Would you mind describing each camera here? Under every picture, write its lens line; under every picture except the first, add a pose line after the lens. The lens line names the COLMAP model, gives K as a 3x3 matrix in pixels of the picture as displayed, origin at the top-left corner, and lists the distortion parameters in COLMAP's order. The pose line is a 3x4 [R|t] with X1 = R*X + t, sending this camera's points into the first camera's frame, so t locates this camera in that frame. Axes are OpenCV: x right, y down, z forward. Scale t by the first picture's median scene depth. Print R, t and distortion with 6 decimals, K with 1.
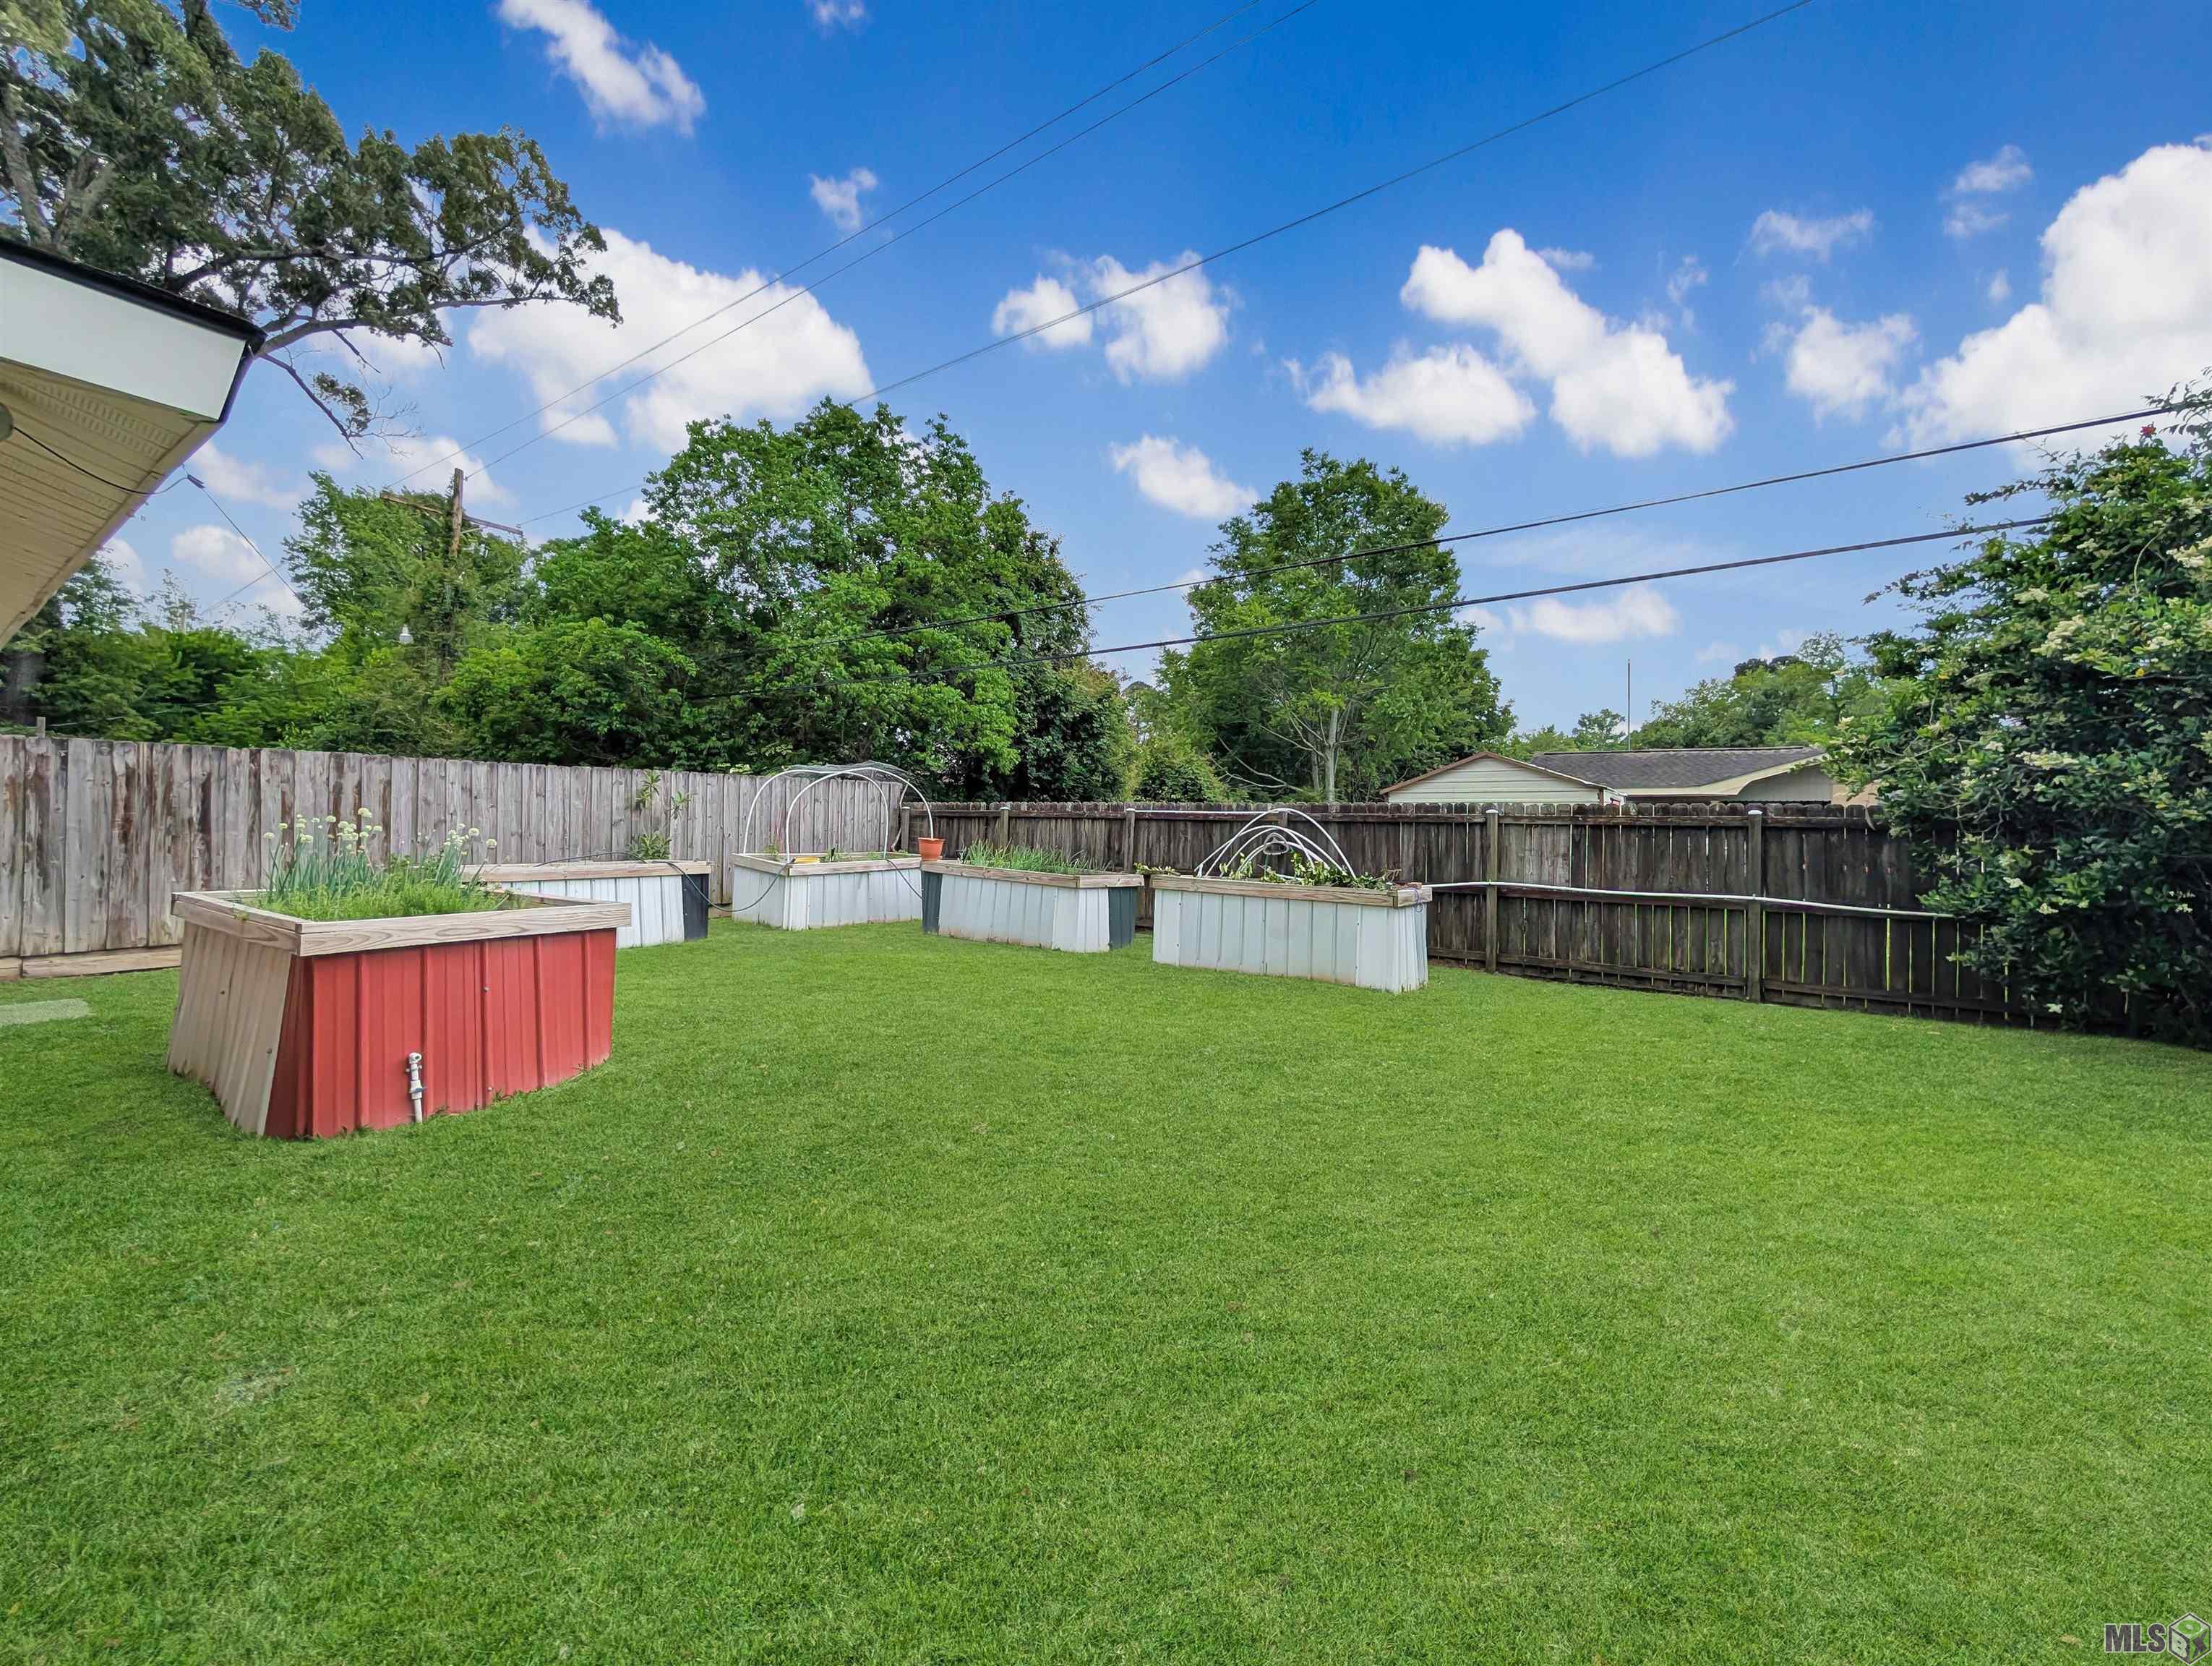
lens RADIAL K [[853.5, 0, 1109.6], [0, 853.5, 822.1], [0, 0, 1]] dist [-0.001227, -0.000182]
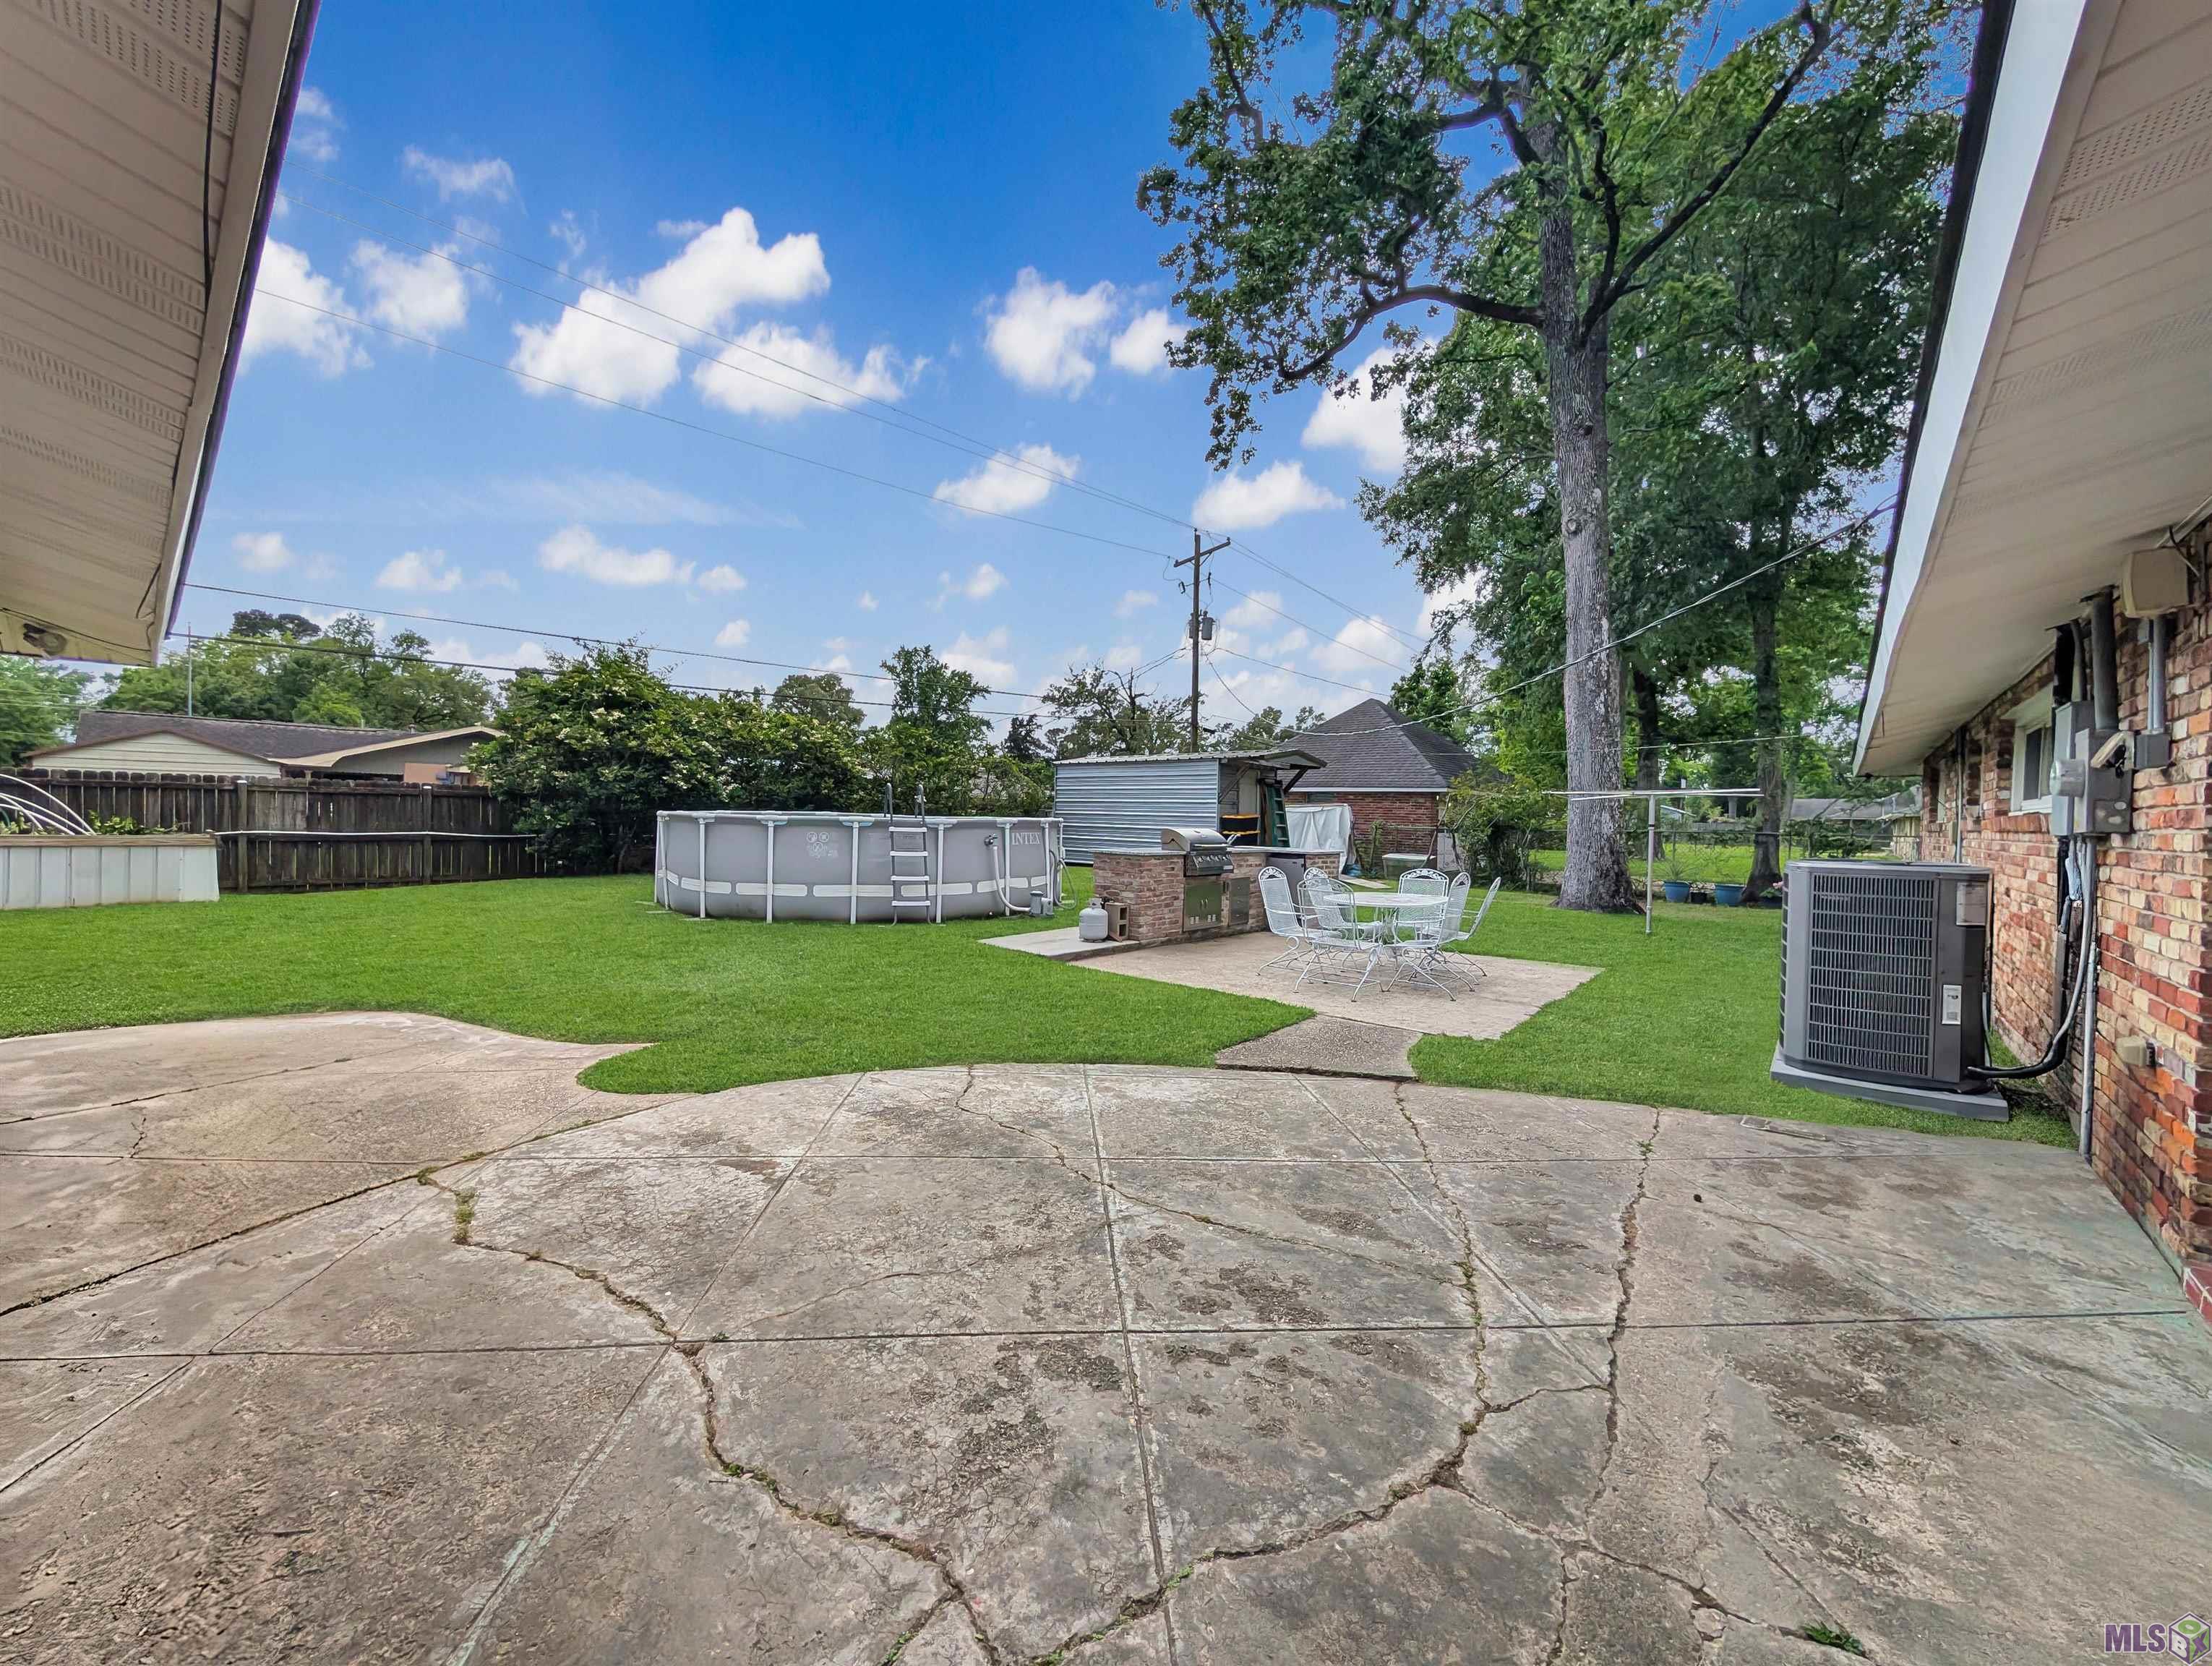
lens RADIAL K [[853.5, 0, 1109.6], [0, 853.5, 822.1], [0, 0, 1]] dist [-0.001227, -0.000182]
pose [[0.125198, -0.022067, 0.991886, -0.810265], [-0.019498, 0.999505, 0.024697, -0.009619], [-0.991940, -0.022432, 0.124706, -0.640084]]
